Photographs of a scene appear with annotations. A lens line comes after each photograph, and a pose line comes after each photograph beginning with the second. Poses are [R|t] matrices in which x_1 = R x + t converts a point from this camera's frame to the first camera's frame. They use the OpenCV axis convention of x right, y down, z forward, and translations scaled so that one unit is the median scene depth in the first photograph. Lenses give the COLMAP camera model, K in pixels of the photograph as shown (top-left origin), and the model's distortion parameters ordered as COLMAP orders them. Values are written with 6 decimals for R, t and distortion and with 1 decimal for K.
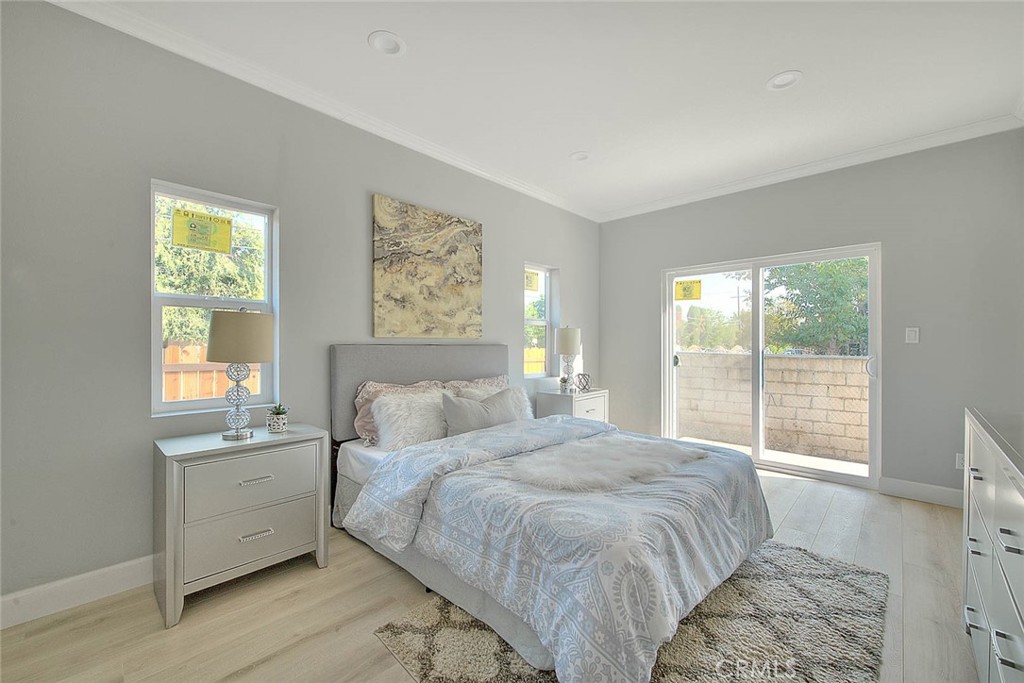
lens RADIAL K [[413.8, 0, 512.0], [0, 413.8, 341.5], [0, 0, 1]] dist [0.000755, 0.000062]
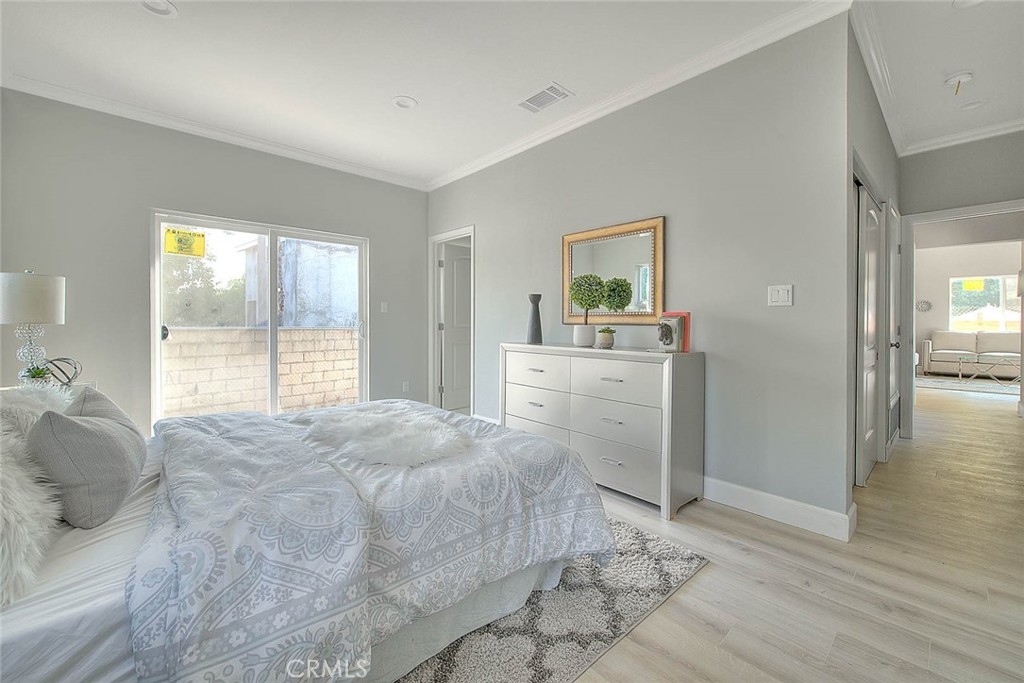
lens RADIAL K [[412.5, 0, 515.1], [0, 412.5, 325.9], [0, 0, 1]] dist [0.000053, 0.000045]
pose [[0.055155, -0.011681, 0.998409, -0.795565], [-0.004359, 0.999919, 0.011939, 0.054293], [-0.998468, -0.005011, 0.055099, 0.785159]]
